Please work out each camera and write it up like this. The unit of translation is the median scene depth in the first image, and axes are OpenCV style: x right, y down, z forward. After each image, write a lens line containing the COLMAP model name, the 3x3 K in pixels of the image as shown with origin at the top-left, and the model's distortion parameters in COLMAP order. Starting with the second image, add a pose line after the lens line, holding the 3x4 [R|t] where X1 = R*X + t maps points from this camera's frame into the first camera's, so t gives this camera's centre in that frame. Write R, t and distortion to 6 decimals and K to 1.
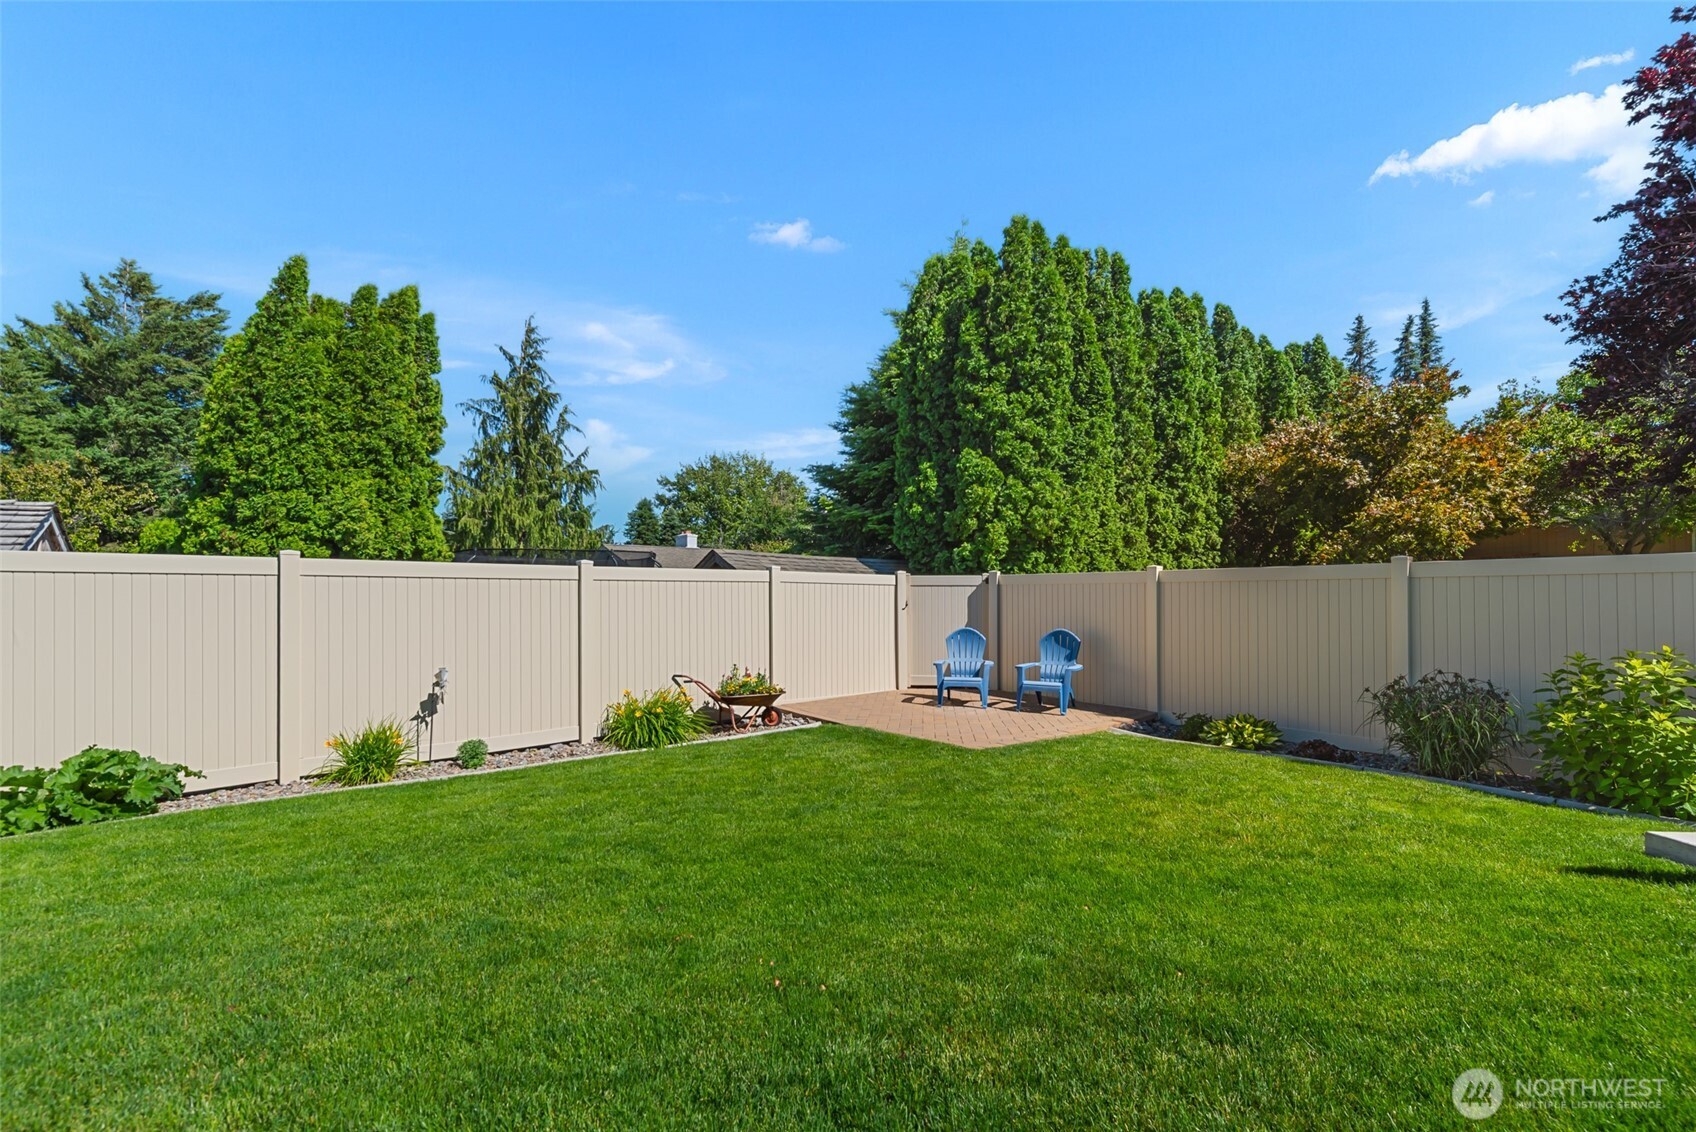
lens RADIAL K [[758.1, 0, 839.2], [0, 758.1, 585.4], [0, 0, 1]] dist [0.000113, 0.000090]
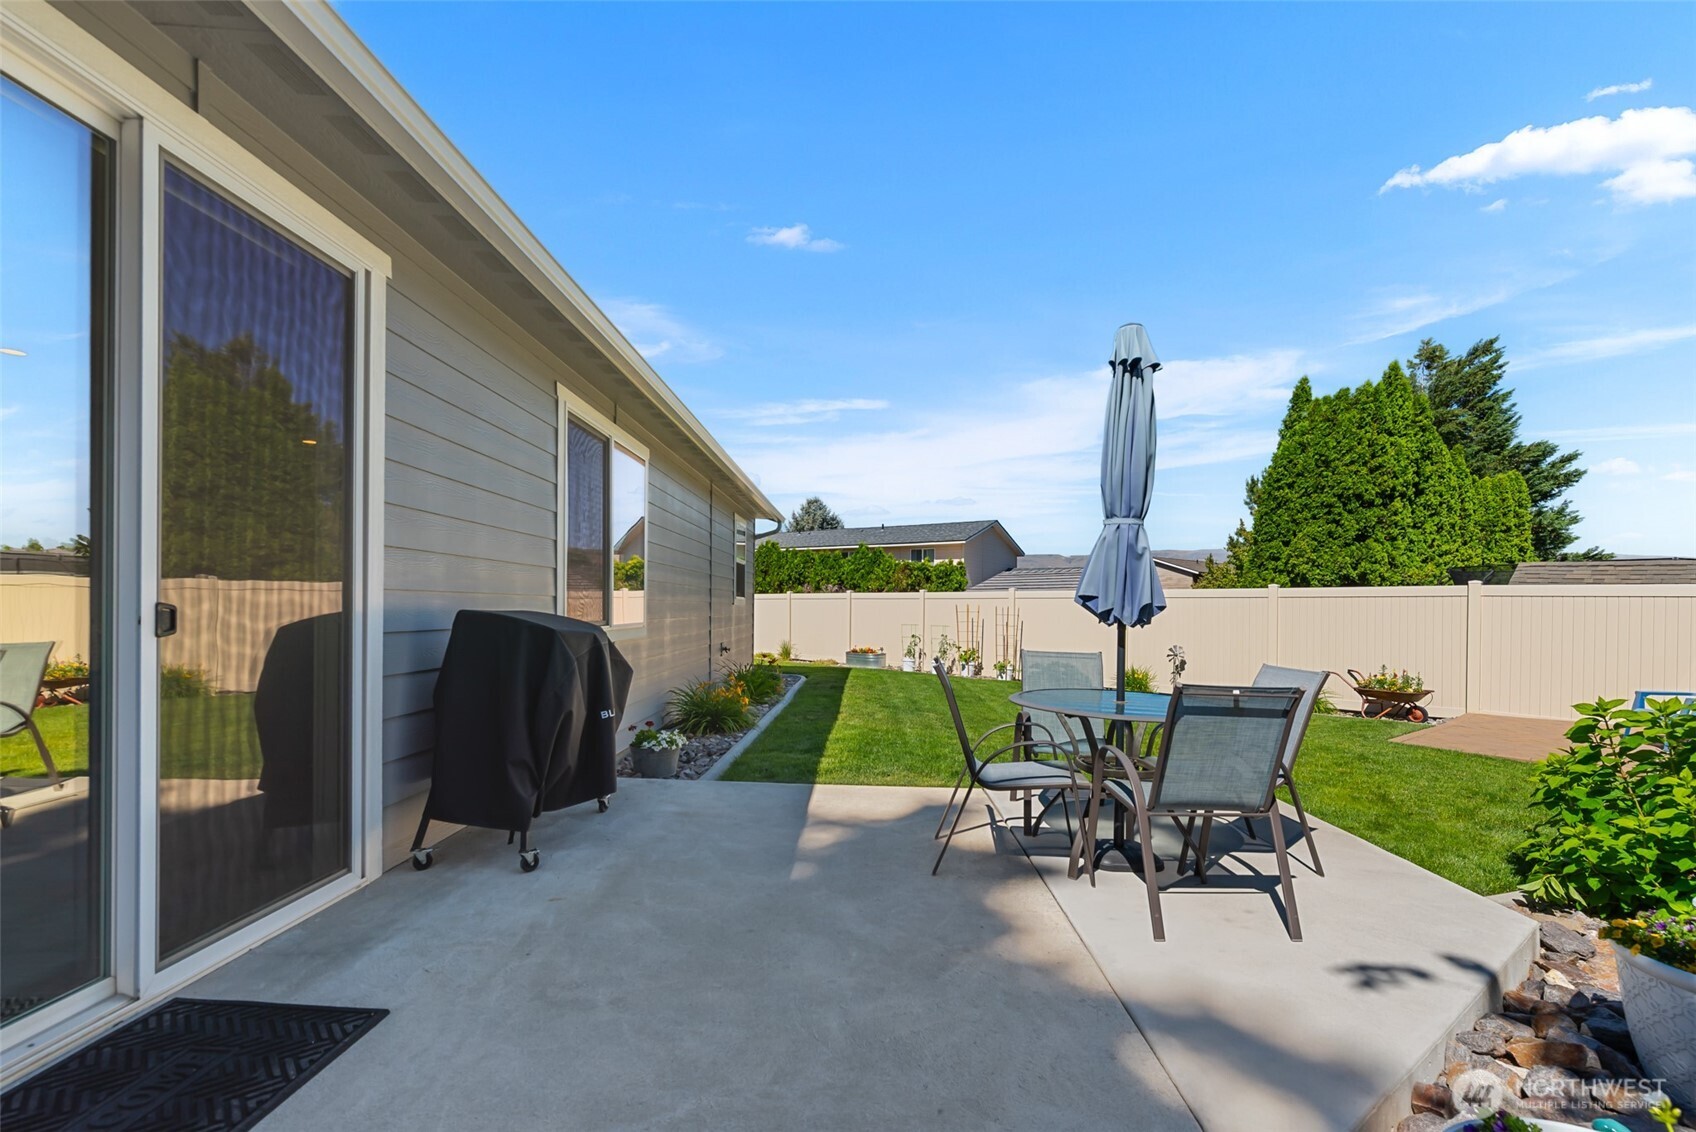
lens RADIAL K [[758.1, 0, 839.2], [0, 758.1, 585.4], [0, 0, 1]] dist [0.000113, 0.000090]
pose [[-0.004545, -0.023839, -0.999705, 0.786987], [0.006427, 0.999694, -0.023868, -0.000371], [0.999969, -0.006534, -0.004390, 0.095624]]
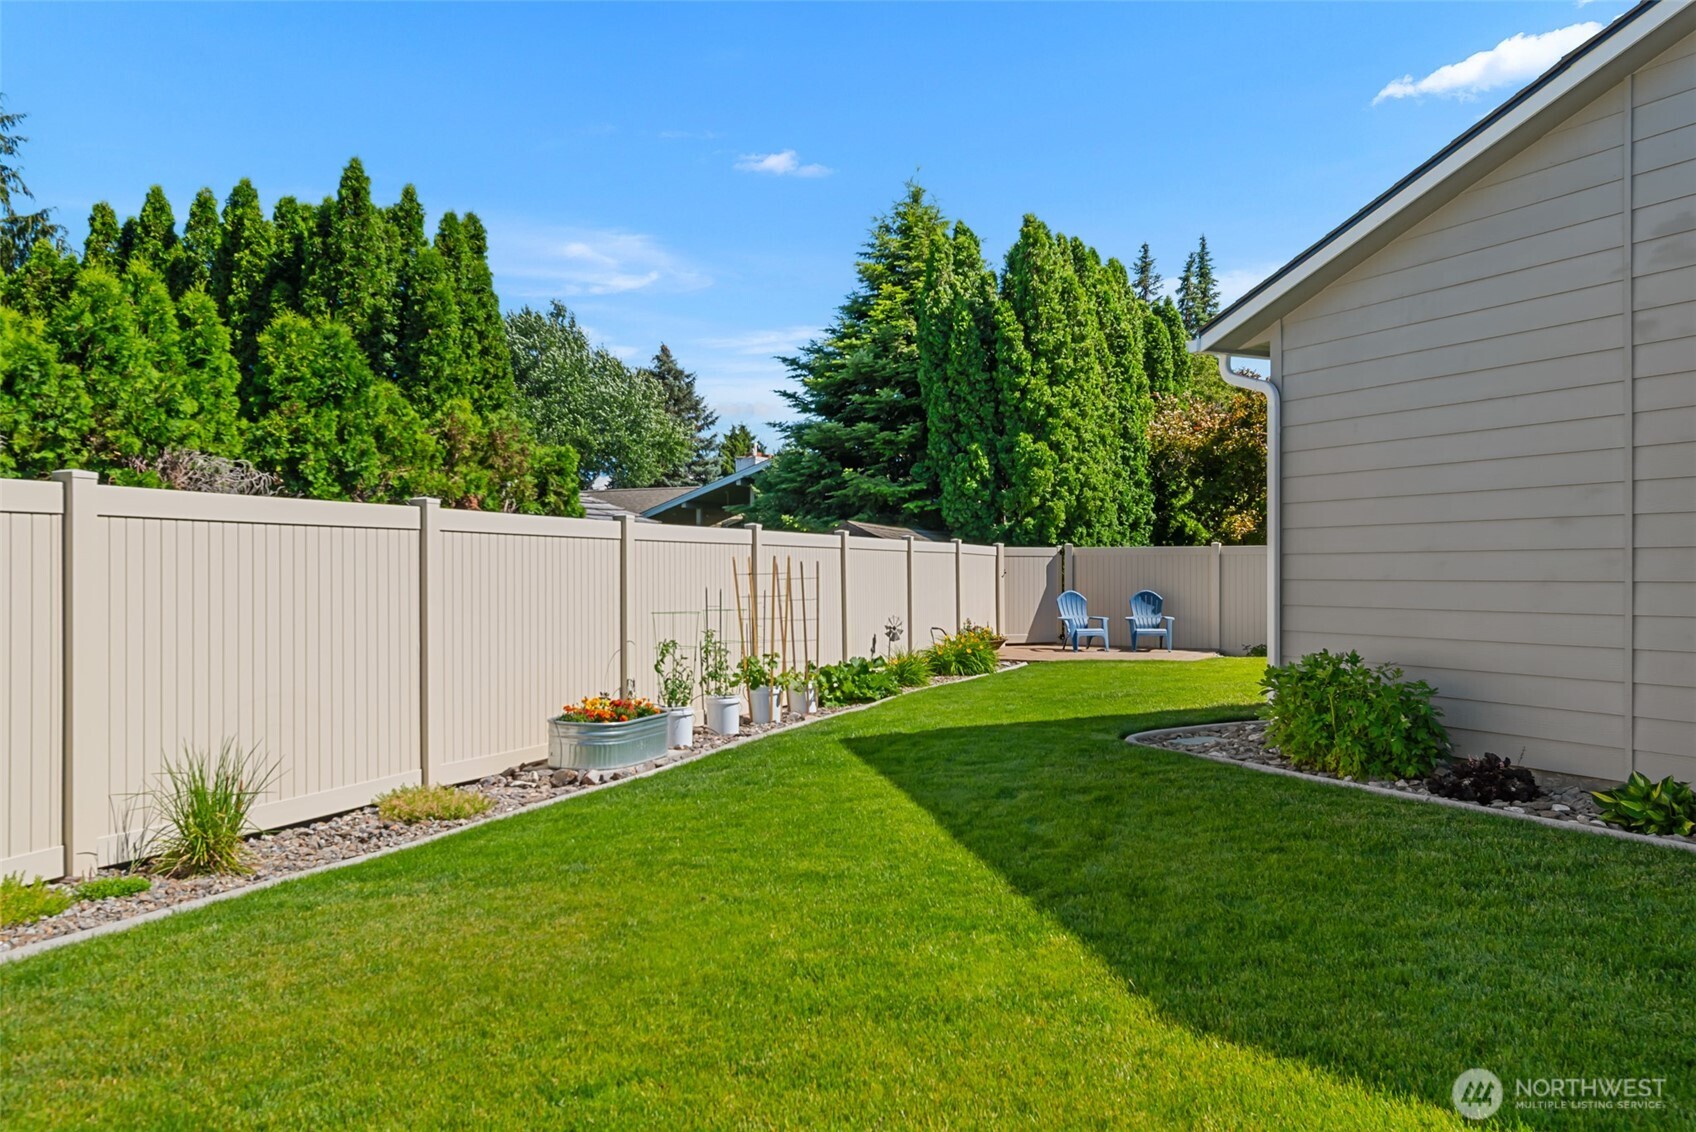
lens RADIAL K [[1322.0, 0, 848.0], [0, 1322.0, 566.0], [0, 0, 1]] dist [0.002268, 0.000565]
pose [[0.886882, -0.001343, 0.461994, -0.969709], [-0.007634, 0.999817, 0.017562, -0.016302], [-0.461933, -0.019102, 0.886709, -0.626034]]
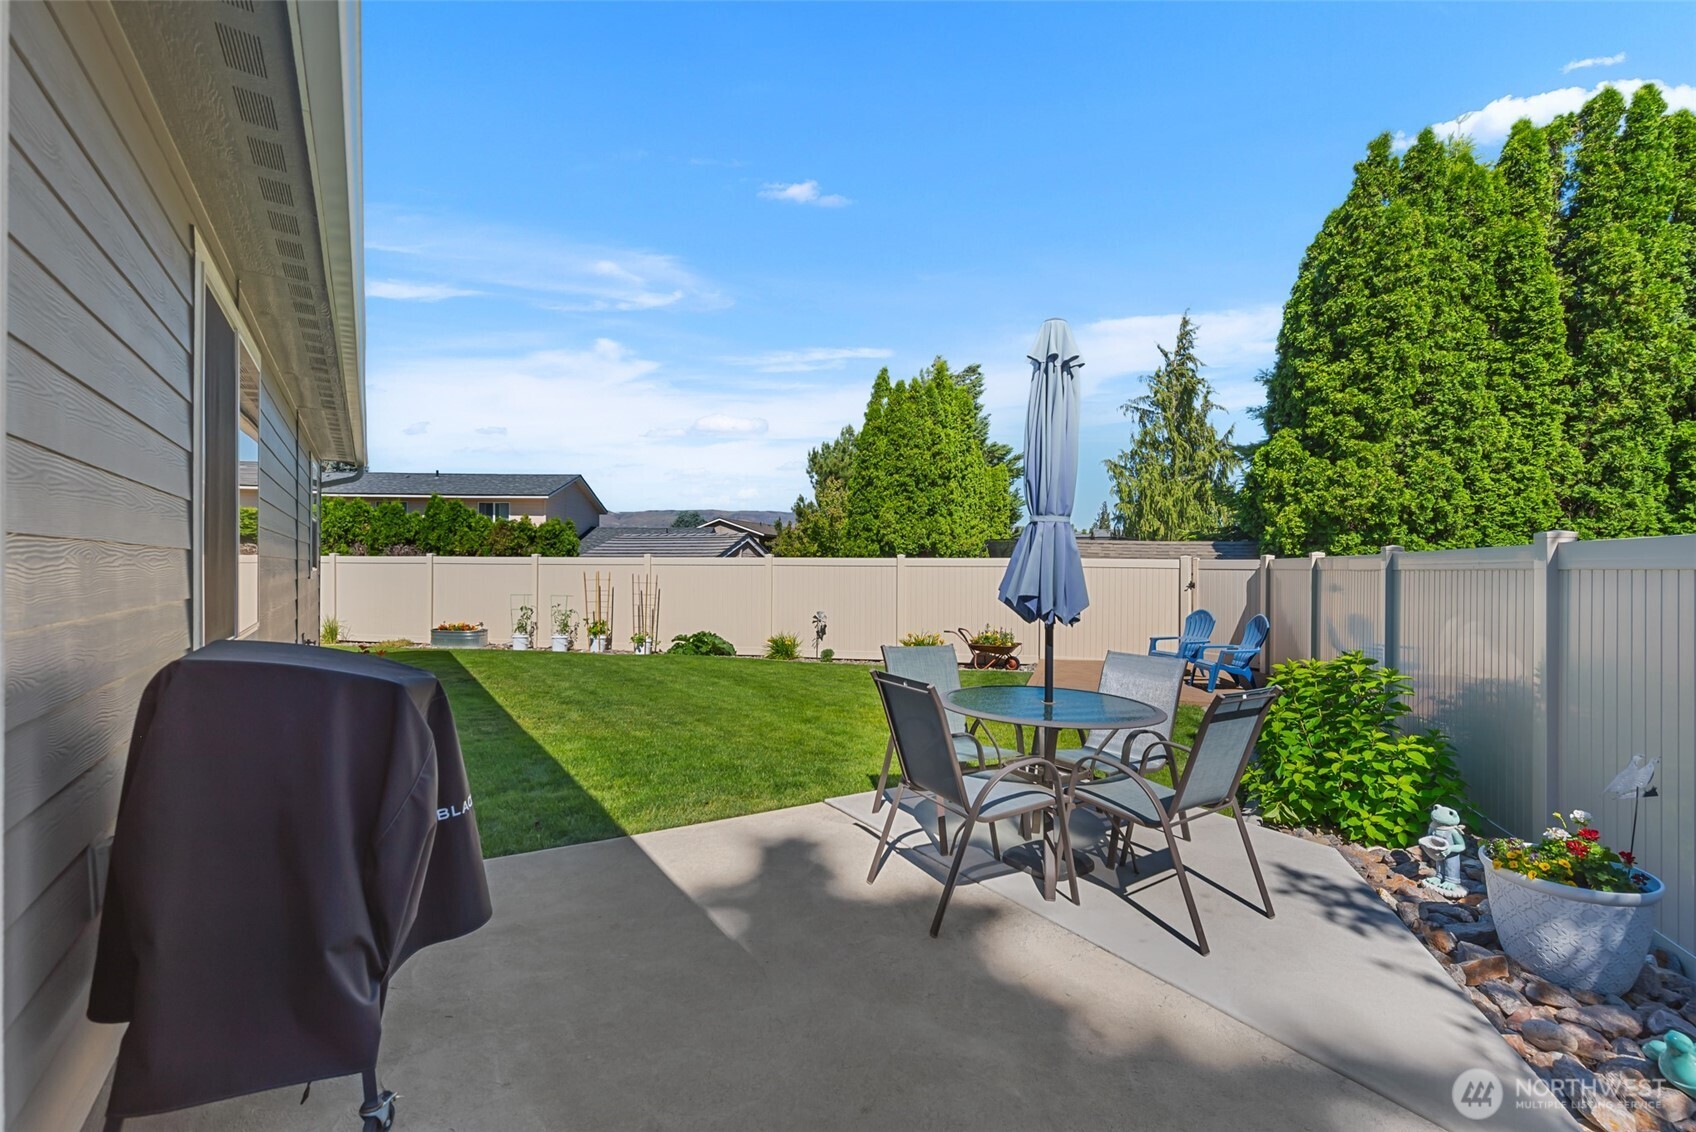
lens RADIAL K [[766.0, 0, 854.8], [0, 766.0, 576.2], [0, 0, 1]] dist [0.001212, 0.000063]
pose [[0.563197, 0.018279, -0.826120, 0.683608], [0.004104, 0.999681, 0.024917, -0.017430], [0.826312, -0.017424, 0.562943, -0.022458]]
